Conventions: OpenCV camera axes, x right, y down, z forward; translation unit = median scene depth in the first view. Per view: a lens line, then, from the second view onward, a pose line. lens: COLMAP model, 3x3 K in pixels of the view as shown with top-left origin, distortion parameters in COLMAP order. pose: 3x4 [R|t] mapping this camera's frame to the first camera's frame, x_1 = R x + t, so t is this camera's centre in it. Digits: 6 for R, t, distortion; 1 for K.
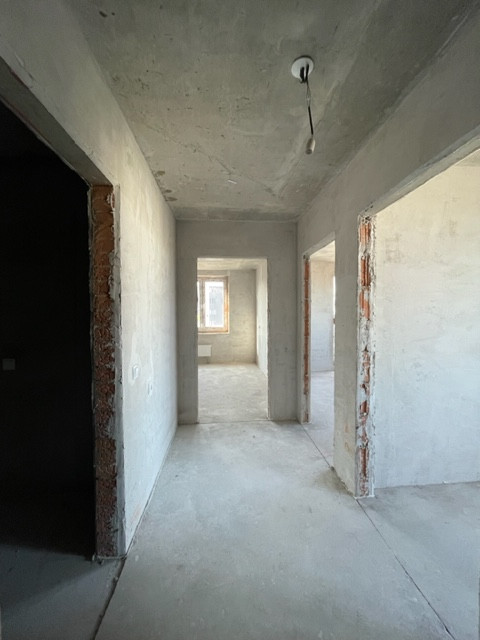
lens RADIAL K [[257.9, 0, 241.2], [0, 257.9, 318.6], [0, 0, 1]] dist [-0.004024, 0.000172]
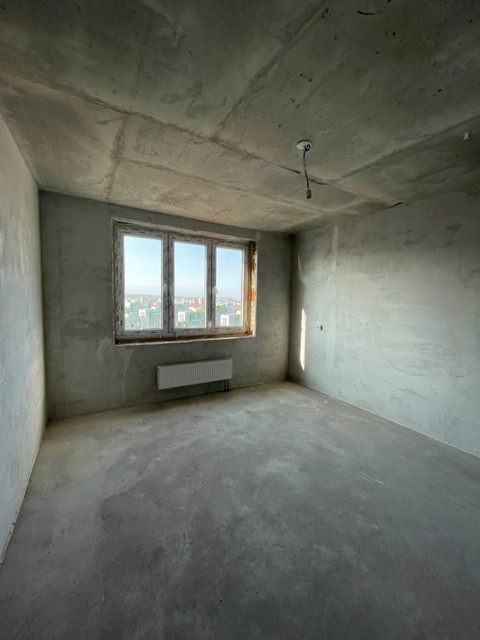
lens RADIAL K [[257.9, 0, 240.5], [0, 257.9, 318.8], [0, 0, 1]] dist [-0.004024, 0.000172]
pose [[0.902384, -0.008418, 0.430851, -1.171231], [-0.014371, 0.998665, 0.049612, -0.051948], [-0.430694, -0.050961, 0.901058, 1.620368]]
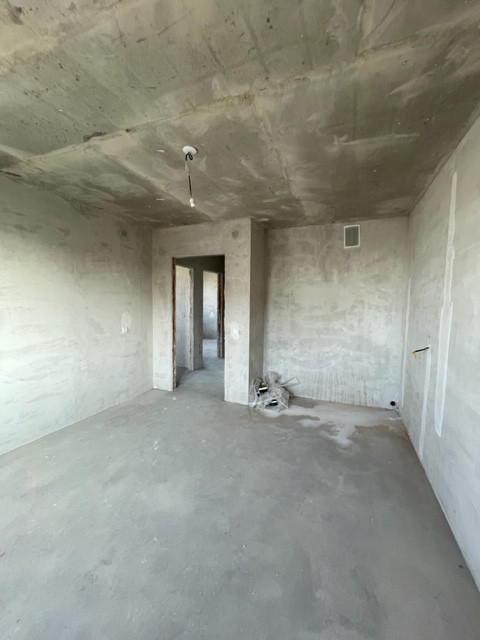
lens RADIAL K [[257.9, 0, 240.8], [0, 257.9, 318.9], [0, 0, 1]] dist [-0.004024, 0.000172]
pose [[-0.887364, -0.037029, 0.459581, -1.188685], [0.005324, 0.995881, 0.090519, -0.096079], [-0.461039, 0.082770, -0.883511, 3.133929]]
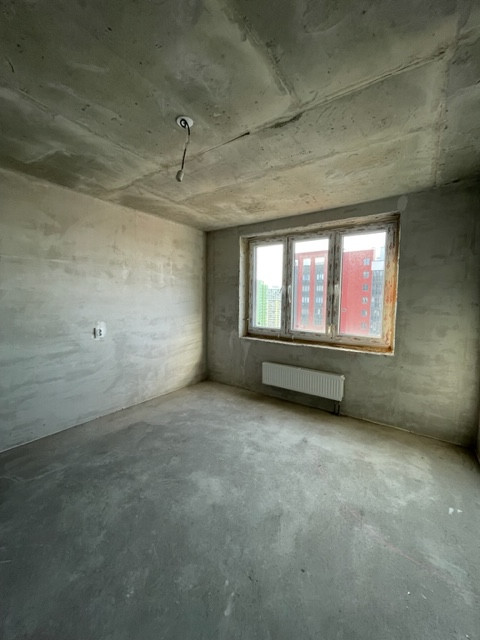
lens RADIAL K [[257.9, 0, 240.8], [0, 257.9, 318.5], [0, 0, 1]] dist [-0.004024, 0.000172]
pose [[0.762744, 0.063615, -0.643564, 0.093012], [-0.033035, 0.997684, 0.059466, -0.061464], [0.645856, -0.024097, 0.763078, 1.852282]]
